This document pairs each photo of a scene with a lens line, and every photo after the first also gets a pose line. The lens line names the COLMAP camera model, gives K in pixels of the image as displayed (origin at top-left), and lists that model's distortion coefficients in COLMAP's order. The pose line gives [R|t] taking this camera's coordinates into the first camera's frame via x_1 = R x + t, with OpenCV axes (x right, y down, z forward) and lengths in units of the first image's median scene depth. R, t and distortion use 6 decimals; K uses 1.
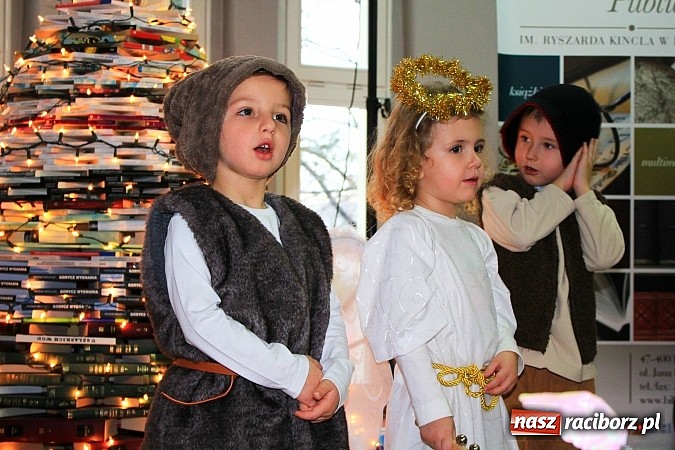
lens RADIAL K [[1117.0, 0, 332.8], [0, 1117.0, 224.9], [0, 0, 1]] dist [-0.011125, 0.000000]
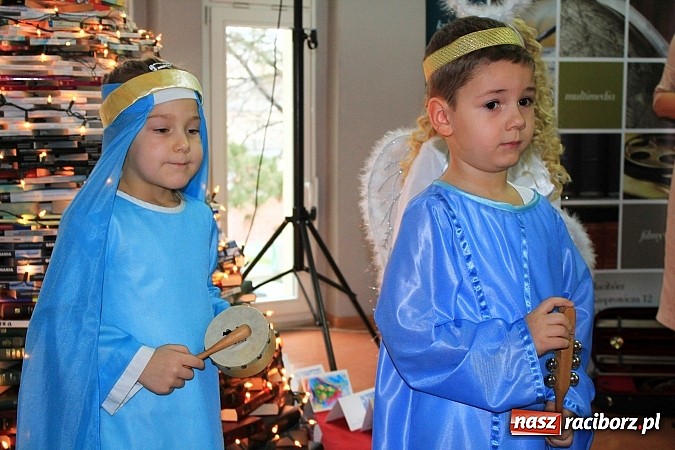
lens RADIAL K [[1013.1, 0, 341.3], [0, 1013.1, 227.9], [0, 0, 1]] dist [-0.014845, 0.000000]
pose [[0.996810, -0.014728, 0.078442, 0.000015], [0.004480, 0.991602, 0.129249, -0.079511], [-0.079687, -0.128485, 0.988505, 0.128076]]
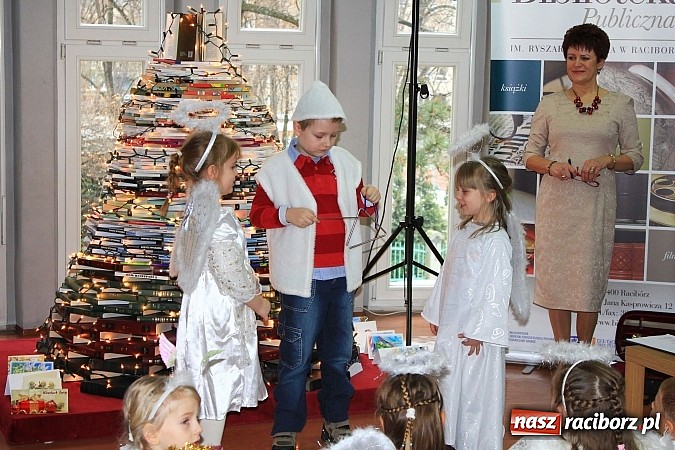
lens RADIAL K [[1356.5, 0, 330.4], [0, 1356.5, 230.5], [0, 0, 1]] dist [0.004227, 0.000000]
pose [[0.959481, 0.048181, -0.277624, 0.581158], [-0.006949, 0.989019, 0.147628, -0.260752], [0.281688, -0.139717, 0.949279, -0.852010]]
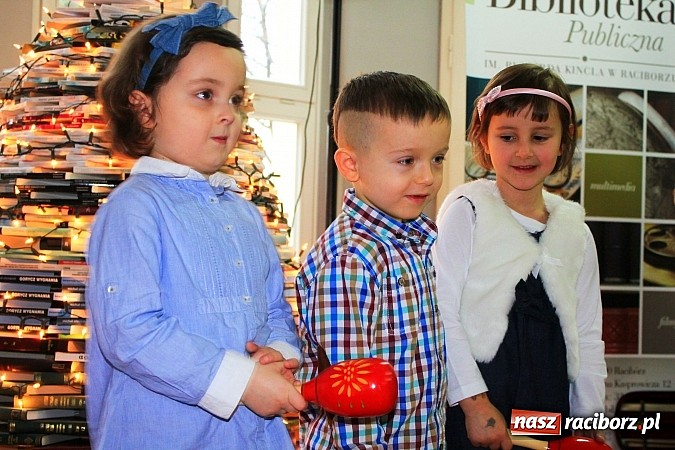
lens RADIAL K [[1013.1, 0, 332.0], [0, 1013.1, 228.7], [0, 0, 1]] dist [-0.014845, 0.000000]
pose [[0.982150, 0.026399, 0.186235, -0.199565], [-0.025318, 0.999646, -0.008181, -0.001168], [-0.186385, 0.003320, 0.982471, 0.138106]]
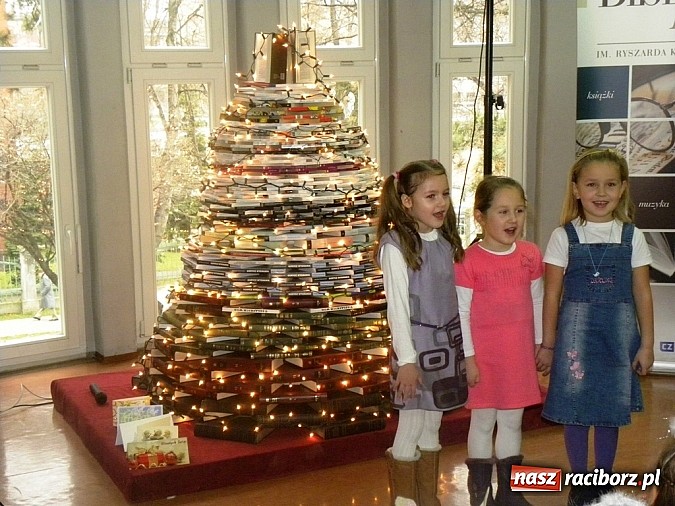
lens RADIAL K [[1134.5, 0, 341.7], [0, 1134.5, 256.1], [0, 0, 1]] dist [0.239772, 0.000000]
pose [[0.972609, 0.014649, -0.231986, 0.269582], [0.029936, 0.981808, 0.187504, -0.272648], [0.230513, -0.189313, 0.954476, -0.549475]]
